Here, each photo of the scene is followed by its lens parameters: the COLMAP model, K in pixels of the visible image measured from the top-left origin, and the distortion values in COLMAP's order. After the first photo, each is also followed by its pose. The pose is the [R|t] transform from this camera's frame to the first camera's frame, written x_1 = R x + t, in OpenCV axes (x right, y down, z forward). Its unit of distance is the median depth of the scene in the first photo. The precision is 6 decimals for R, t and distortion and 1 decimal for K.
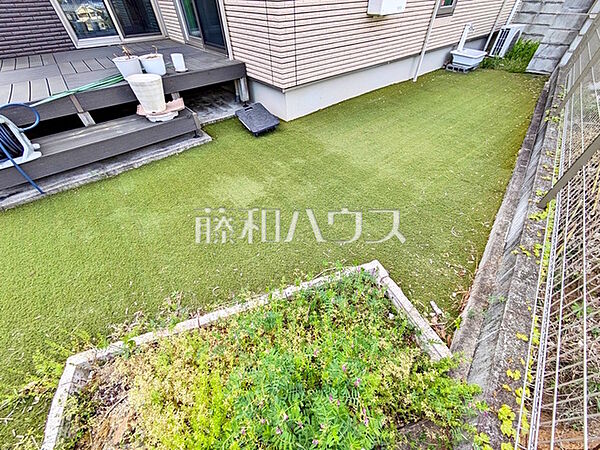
lens RADIAL K [[237.0, 0, 299.1], [0, 237.0, 225.2], [0, 0, 1]] dist [-0.003297, 0.002076]
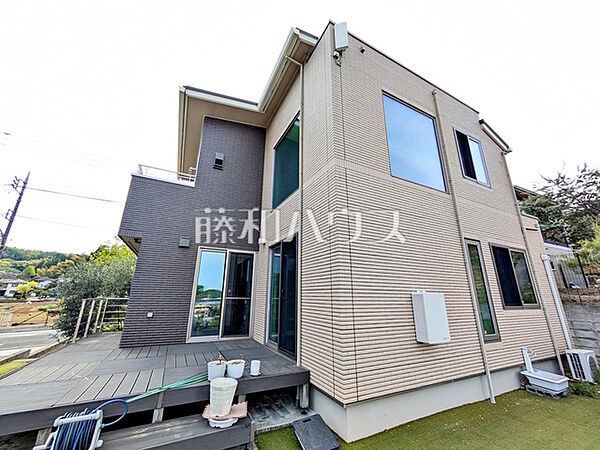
lens RADIAL K [[237.0, 0, 299.8], [0, 237.0, 224.3], [0, 0, 1]] dist [-0.003297, 0.002076]
pose [[0.974712, -0.037192, -0.220348, -0.001950], [-0.178030, 0.466726, -0.866298, -0.028966], [0.135062, 0.883620, 0.448302, -0.124484]]
